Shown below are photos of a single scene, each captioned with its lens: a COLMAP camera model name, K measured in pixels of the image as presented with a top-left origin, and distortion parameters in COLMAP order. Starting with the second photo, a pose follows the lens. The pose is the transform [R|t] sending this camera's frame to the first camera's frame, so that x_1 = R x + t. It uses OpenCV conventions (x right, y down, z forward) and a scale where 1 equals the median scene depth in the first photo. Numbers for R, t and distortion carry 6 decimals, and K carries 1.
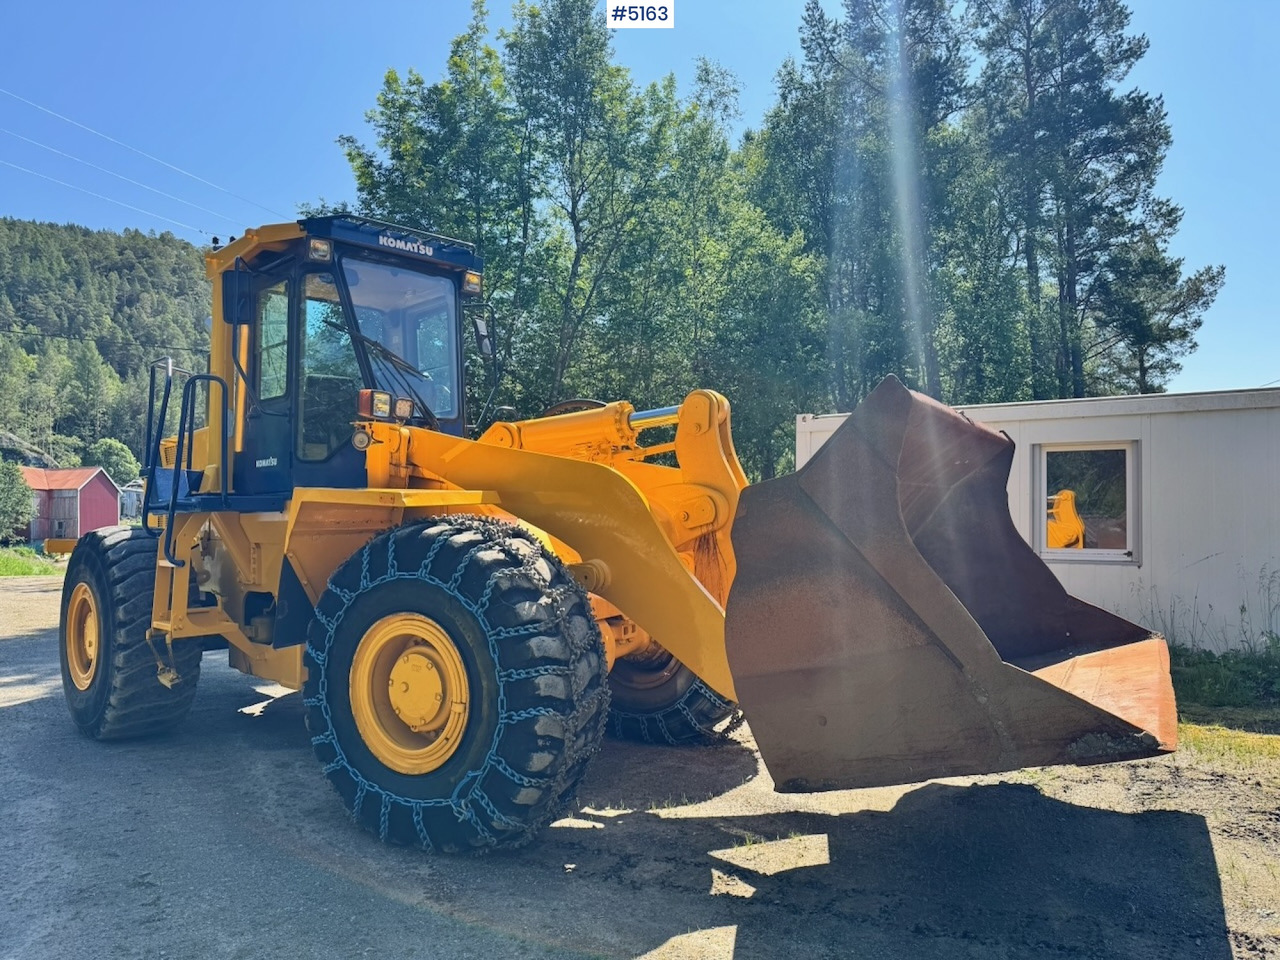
lens RADIAL K [[903.1, 0, 625.4], [0, 903.1, 478.5], [0, 0, 1]] dist [0.051102, -0.059202]
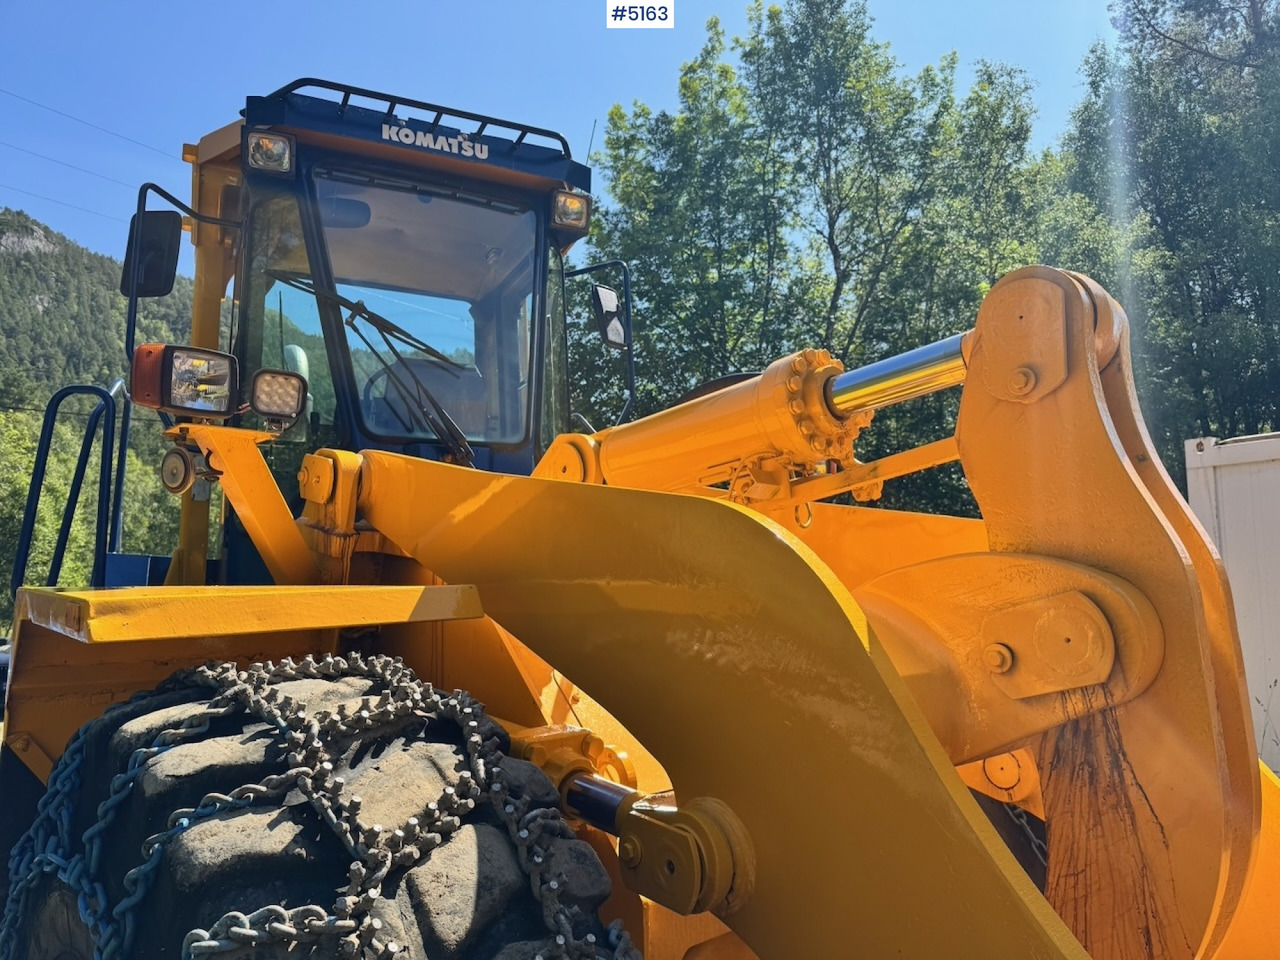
lens RADIAL K [[903.1, 0, 638.8], [0, 903.1, 478.2], [0, 0, 1]] dist [0.051102, -0.059202]
pose [[0.953184, -0.052844, -0.297738, 0.012325], [0.025847, 0.995247, -0.093893, 0.001810], [0.301285, 0.081802, 0.950019, 0.189430]]
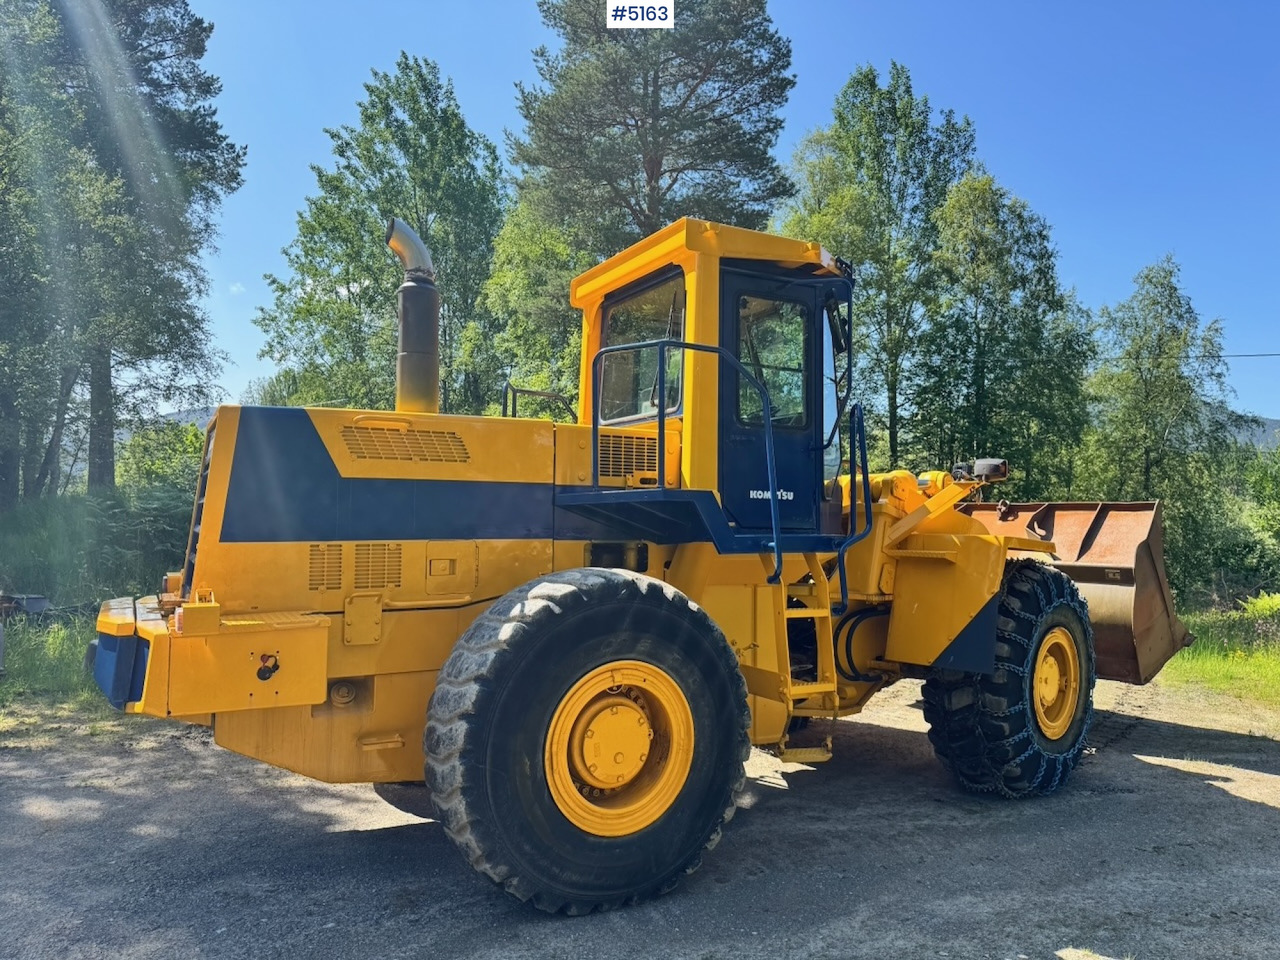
lens RADIAL K [[903.1, 0, 639.2], [0, 903.1, 494.2], [0, 0, 1]] dist [0.051102, -0.059202]
pose [[0.274008, 0.048251, 0.960516, -0.462004], [-0.063069, 0.997492, -0.032117, 0.006510], [-0.959657, -0.051779, 0.276364, 0.317159]]
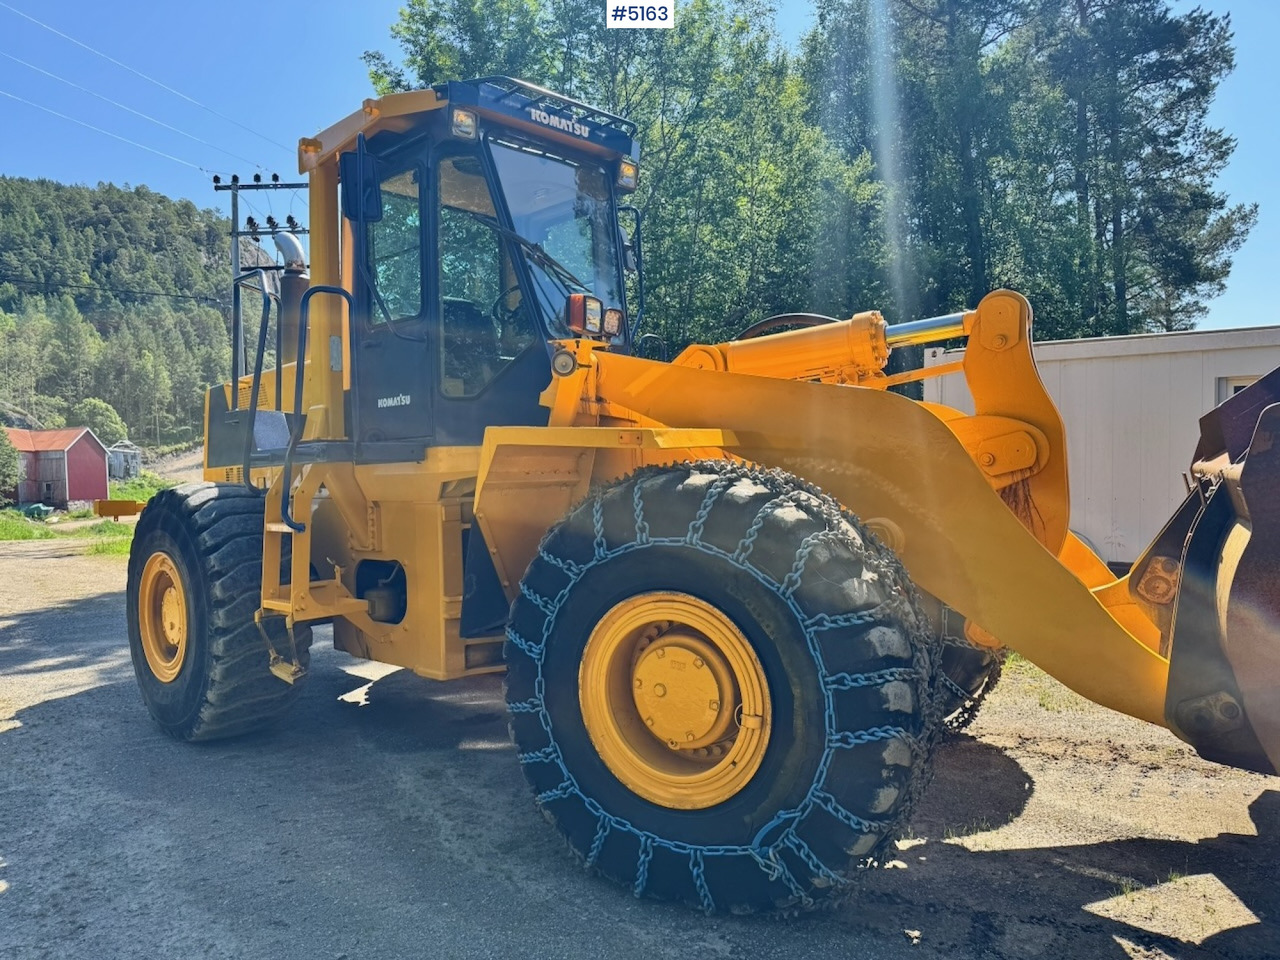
lens RADIAL K [[903.1, 0, 623.9], [0, 903.1, 484.1], [0, 0, 1]] dist [0.051102, -0.059202]
pose [[0.999855, -0.012378, 0.011666, -0.072130], [0.011714, 0.998396, 0.055390, 0.004886], [-0.012333, -0.055245, 0.998397, 0.069784]]
